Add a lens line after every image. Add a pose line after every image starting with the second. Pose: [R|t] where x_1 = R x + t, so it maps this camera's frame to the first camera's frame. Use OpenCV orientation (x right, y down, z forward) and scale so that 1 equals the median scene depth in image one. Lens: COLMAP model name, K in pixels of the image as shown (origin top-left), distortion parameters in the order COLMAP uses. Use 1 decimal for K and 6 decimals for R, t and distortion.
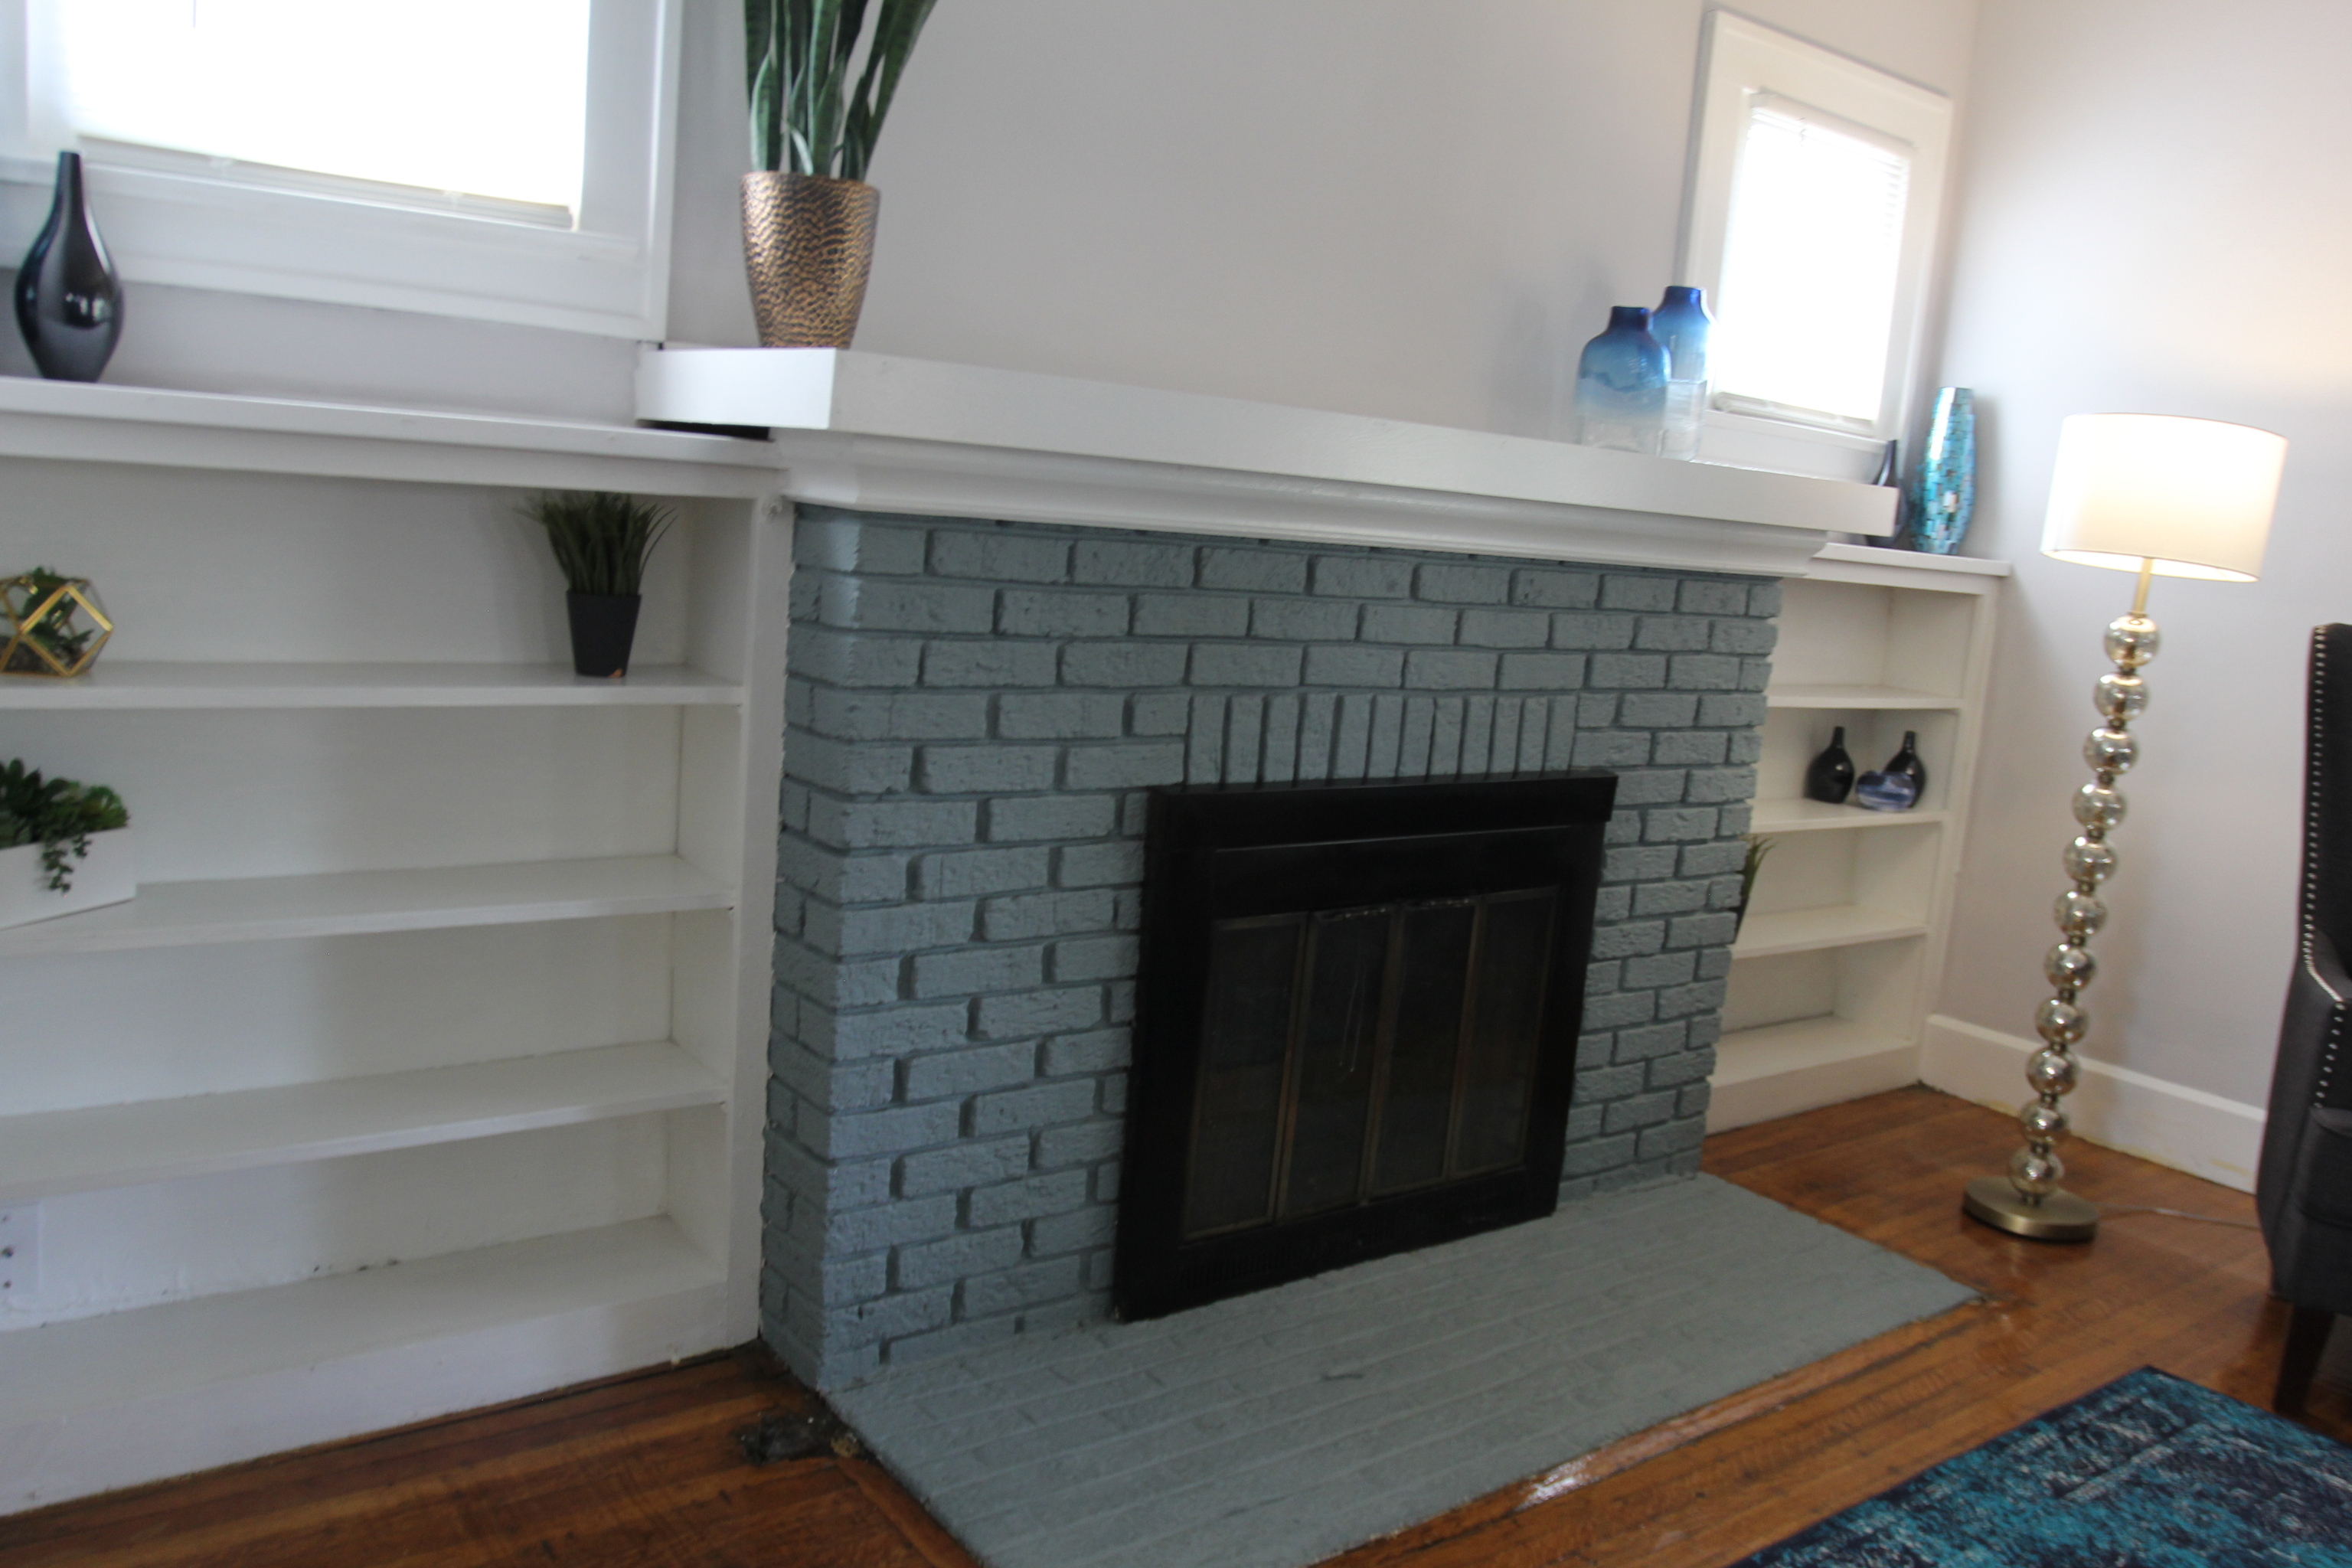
lens RADIAL K [[1901.9, 0, 1178.1], [0, 1901.9, 821.6], [0, 0, 1]] dist [-0.103811, 0.075445]
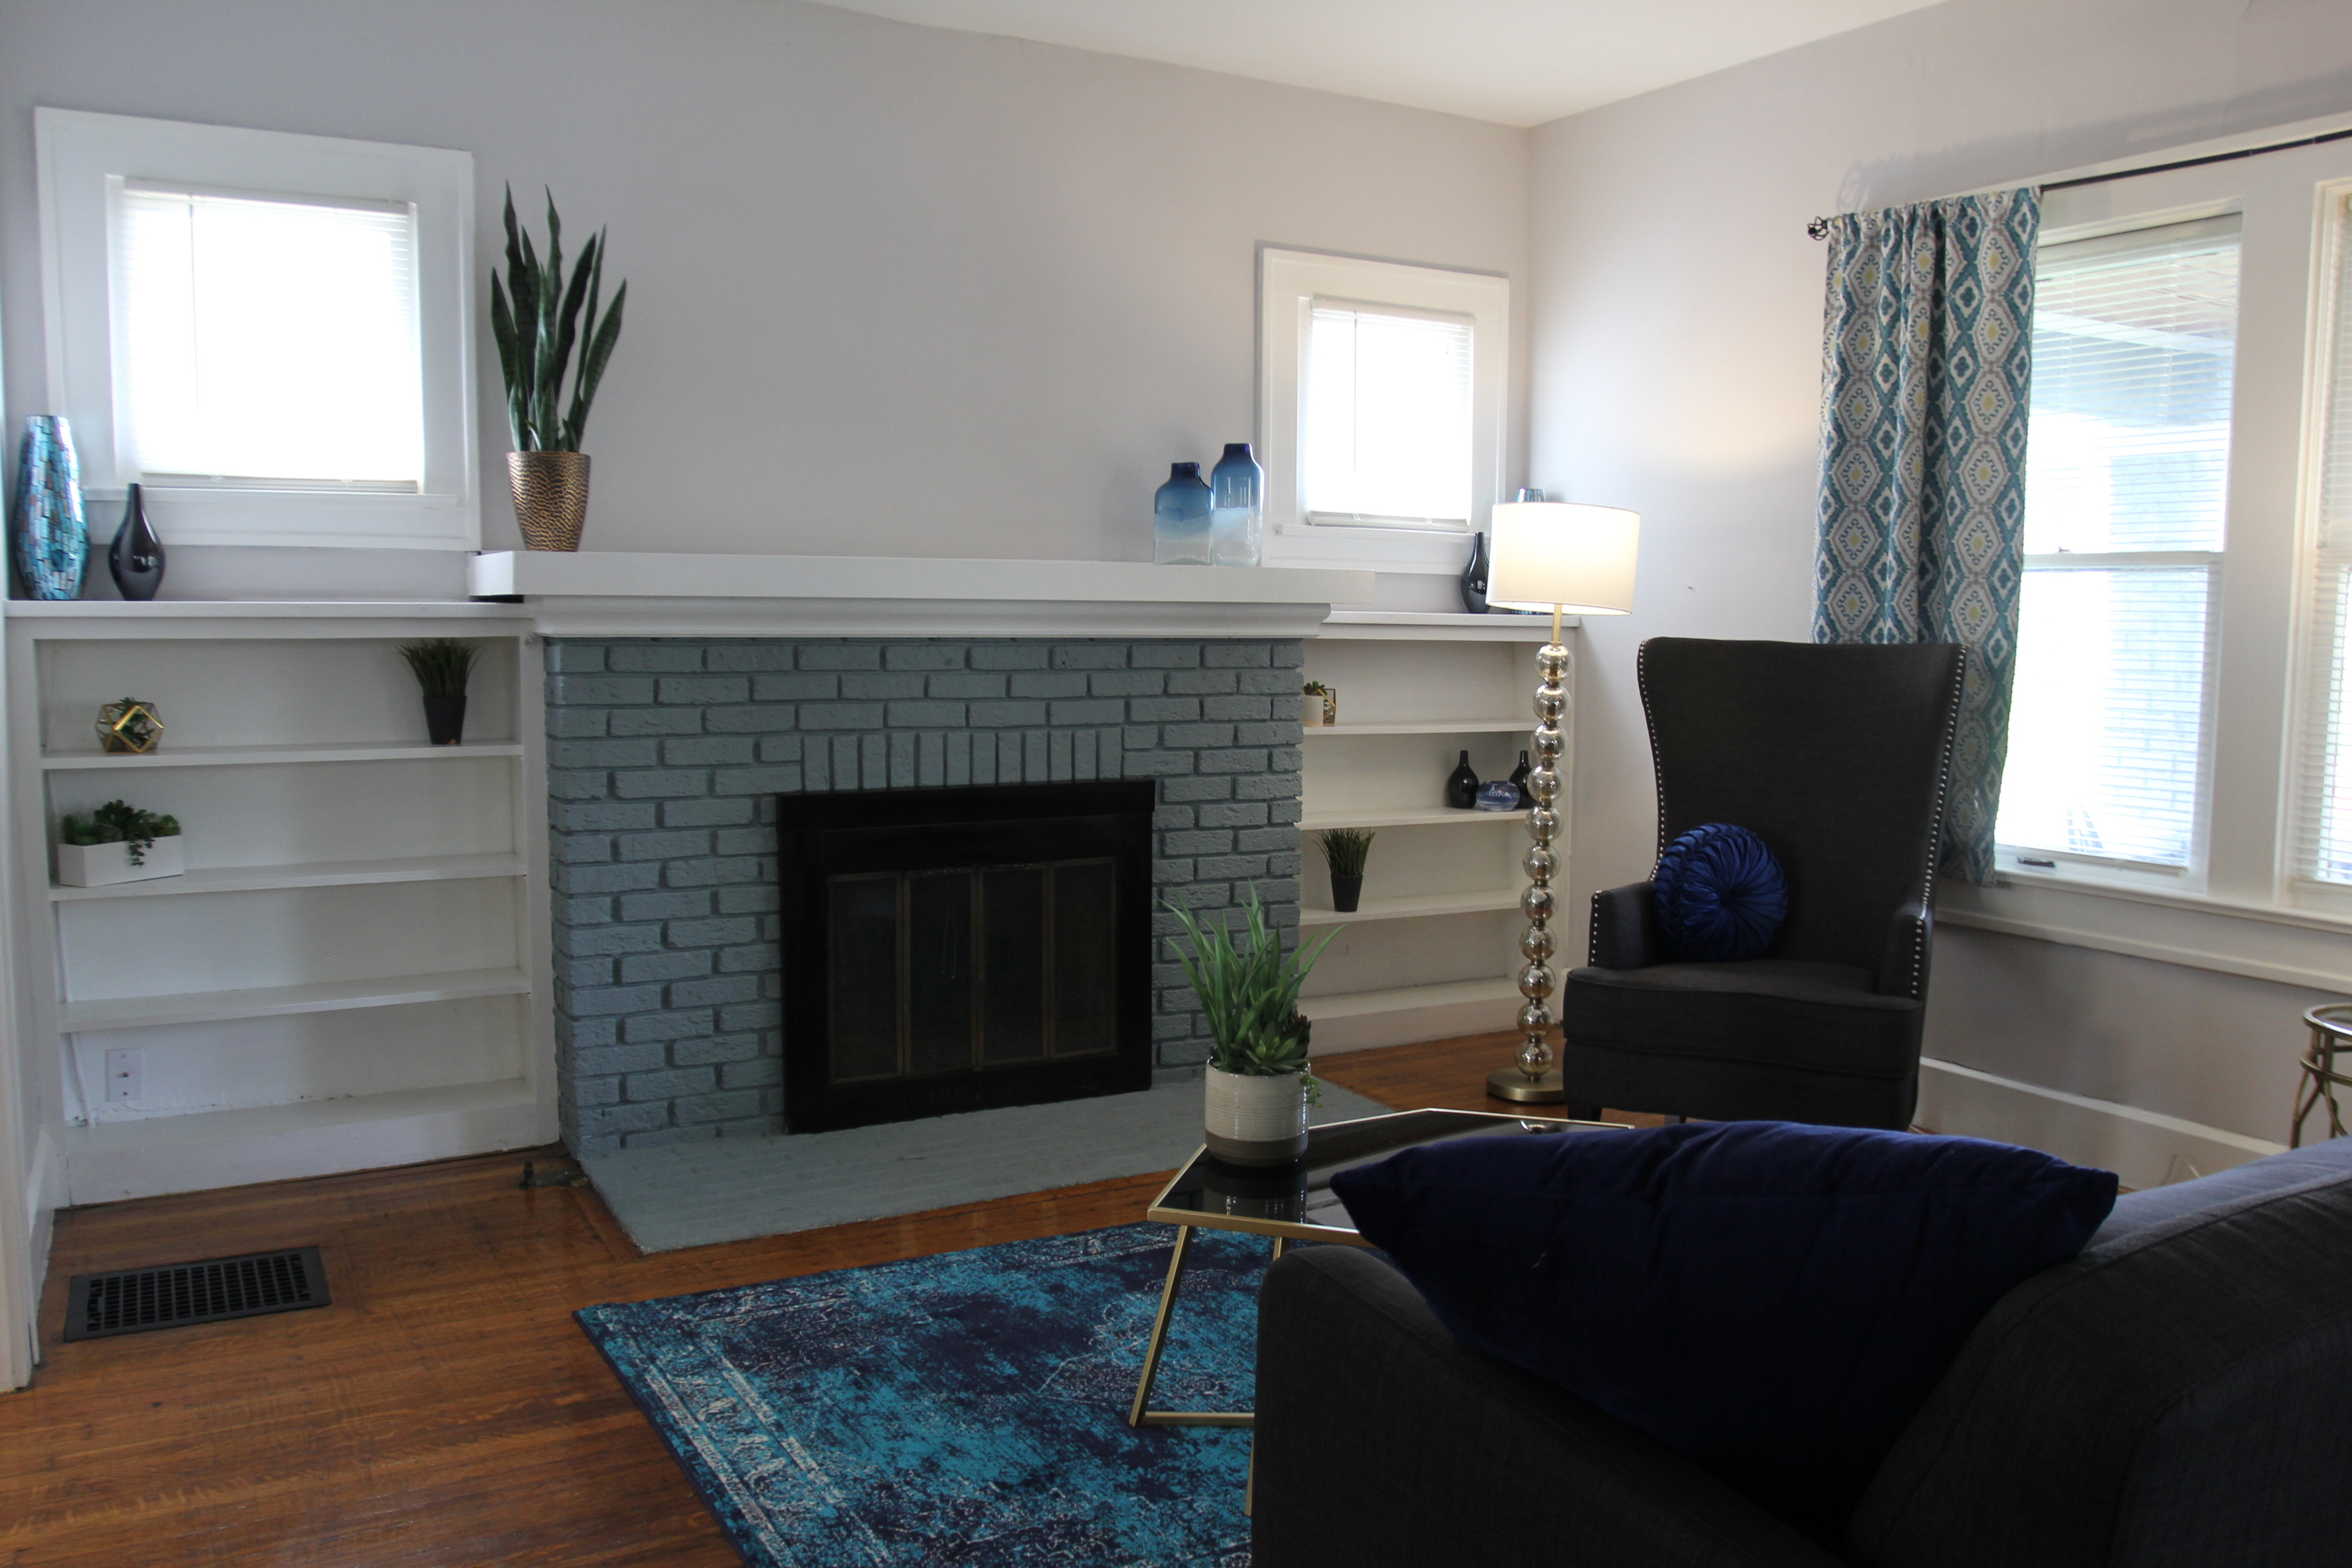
lens RADIAL K [[1901.9, 0, 1178.1], [0, 1901.9, 821.6], [0, 0, 1]] dist [-0.103811, 0.075445]
pose [[0.986867, -0.062361, -0.149010, 0.576881], [0.051040, 0.995597, -0.078628, 0.154406], [0.153257, 0.069990, 0.985705, -0.561206]]
